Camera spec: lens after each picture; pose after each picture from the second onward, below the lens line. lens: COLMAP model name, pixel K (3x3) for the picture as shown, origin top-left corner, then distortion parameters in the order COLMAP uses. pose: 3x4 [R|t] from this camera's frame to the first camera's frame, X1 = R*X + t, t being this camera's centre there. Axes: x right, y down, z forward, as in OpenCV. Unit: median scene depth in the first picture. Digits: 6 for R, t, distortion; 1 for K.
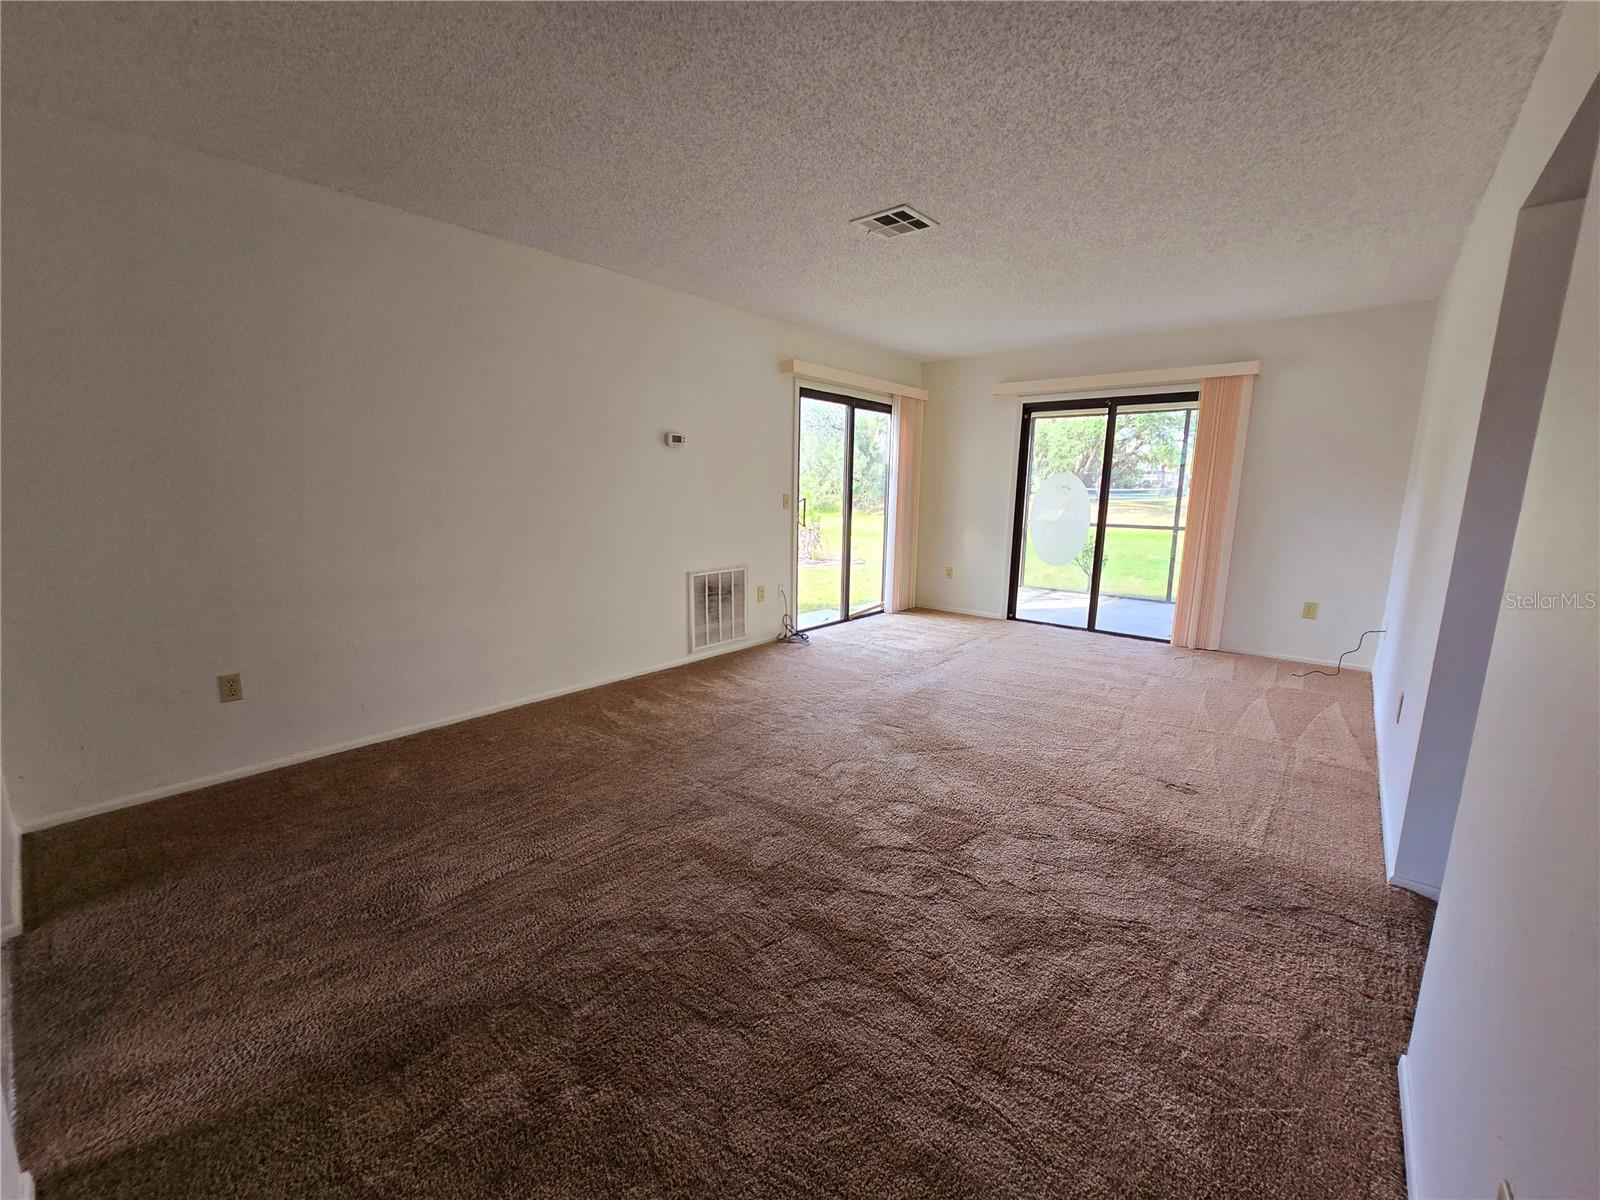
lens RADIAL K [[650.6, 0, 800.0], [0, 650.6, 600.0], [0, 0, 1]] dist [-0.010716, 0.002444]
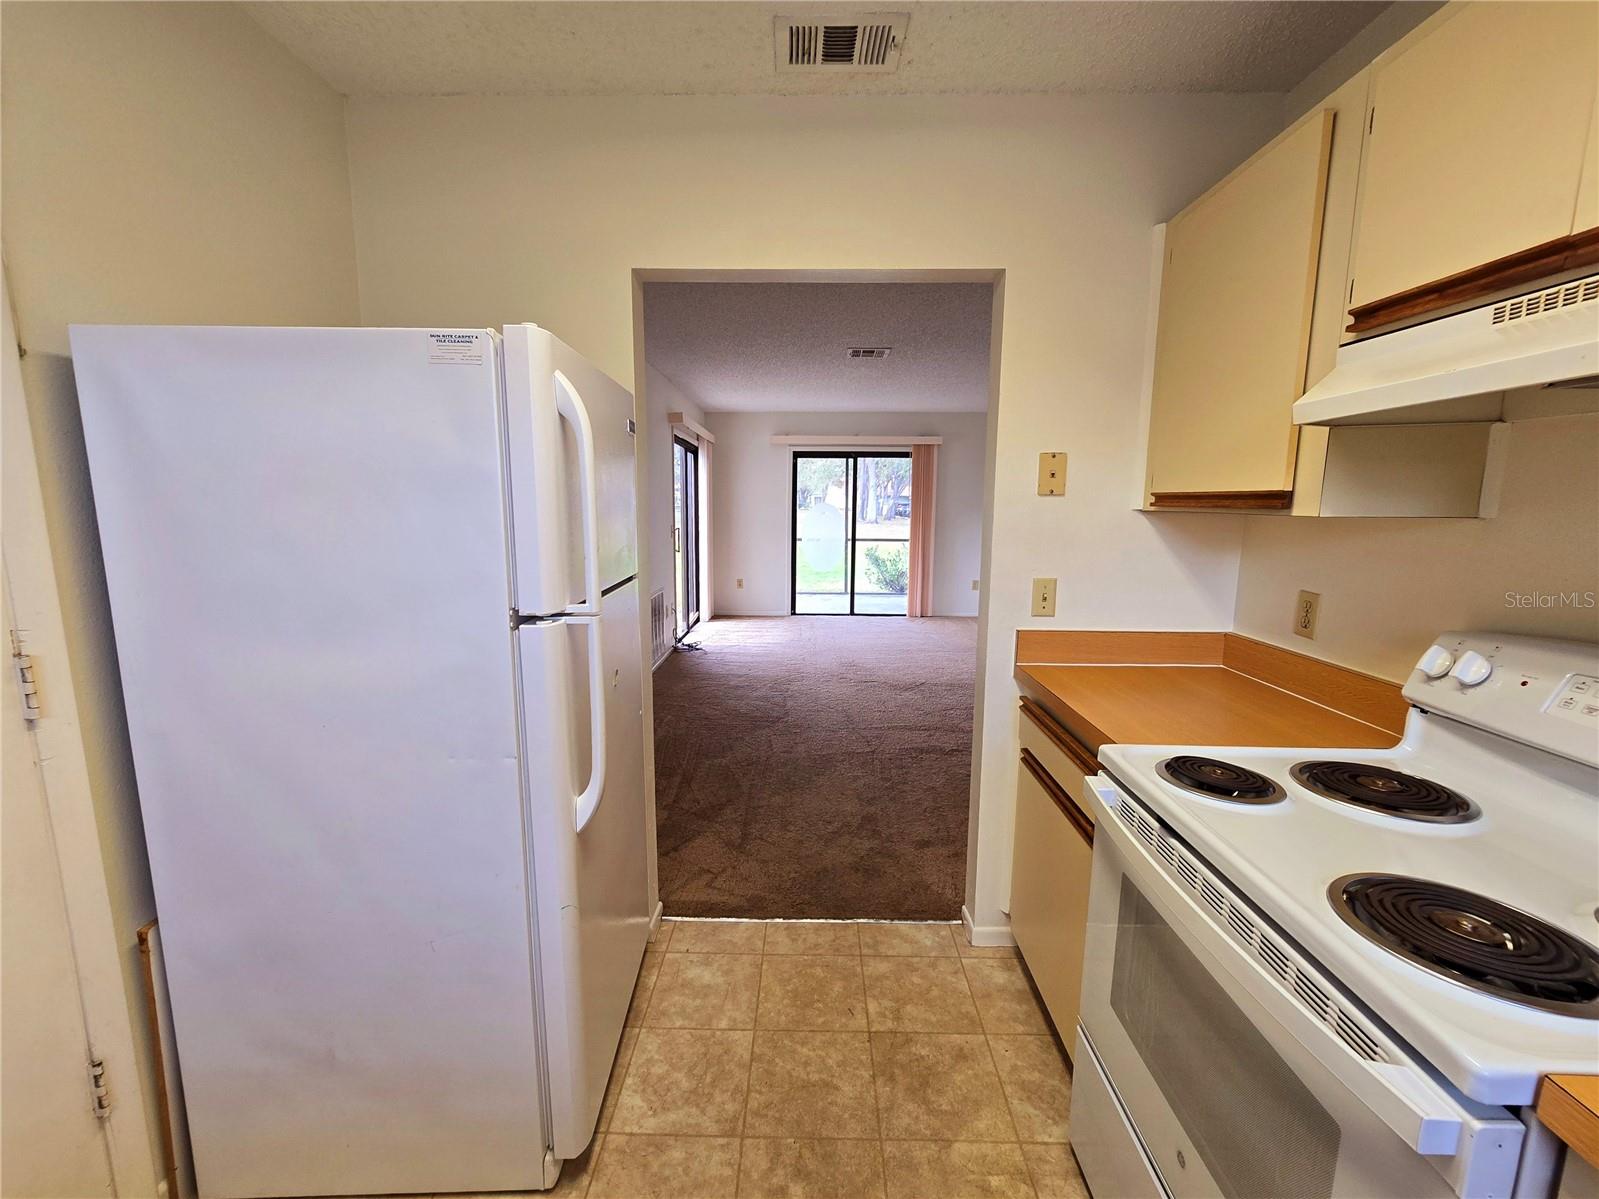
lens RADIAL K [[650.2, 0, 799.5], [0, 650.2, 599.5], [0, 0, 1]] dist [-0.010716, 0.002444]
pose [[0.787375, -0.097281, 0.608750, -0.495002], [0.113226, 0.993493, 0.012314, -0.016038], [-0.605987, 0.059230, 0.793267, -0.048922]]
